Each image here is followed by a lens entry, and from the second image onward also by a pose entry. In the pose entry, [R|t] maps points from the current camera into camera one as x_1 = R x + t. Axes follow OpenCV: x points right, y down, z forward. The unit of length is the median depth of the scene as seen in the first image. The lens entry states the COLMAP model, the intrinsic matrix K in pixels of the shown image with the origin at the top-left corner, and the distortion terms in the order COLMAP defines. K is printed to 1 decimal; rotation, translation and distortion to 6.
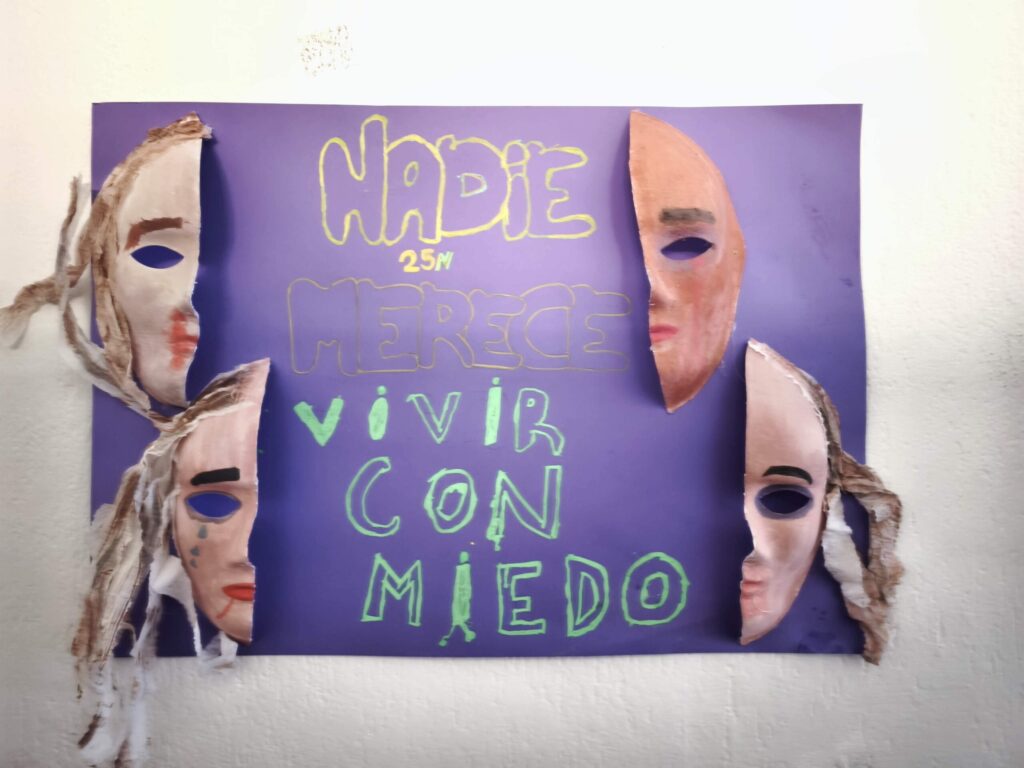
lens RADIAL K [[688.8, 0, 517.1], [0, 688.8, 386.9], [0, 0, 1]] dist [0.016466, -0.023932]
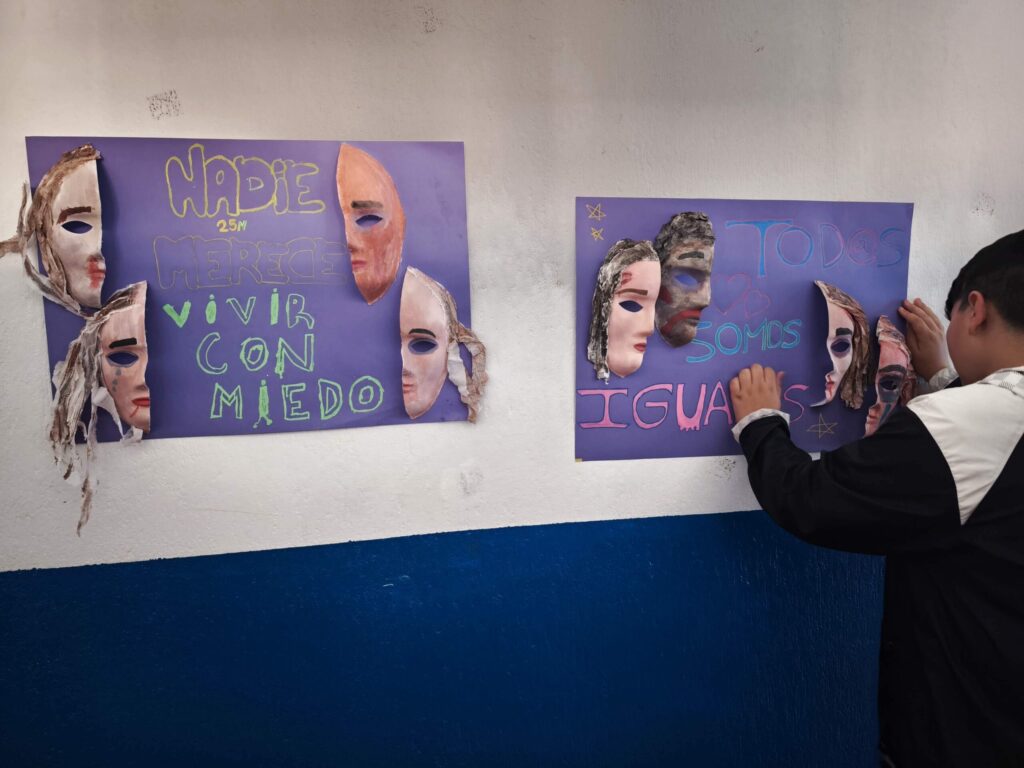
lens RADIAL K [[688.8, 0, 516.9], [0, 688.8, 383.9], [0, 0, 1]] dist [0.016466, -0.023932]
pose [[0.984942, -0.045266, 0.166854, 0.300823], [0.024359, 0.991822, 0.125280, 0.025212], [-0.171161, -0.119329, 0.977990, -1.021670]]
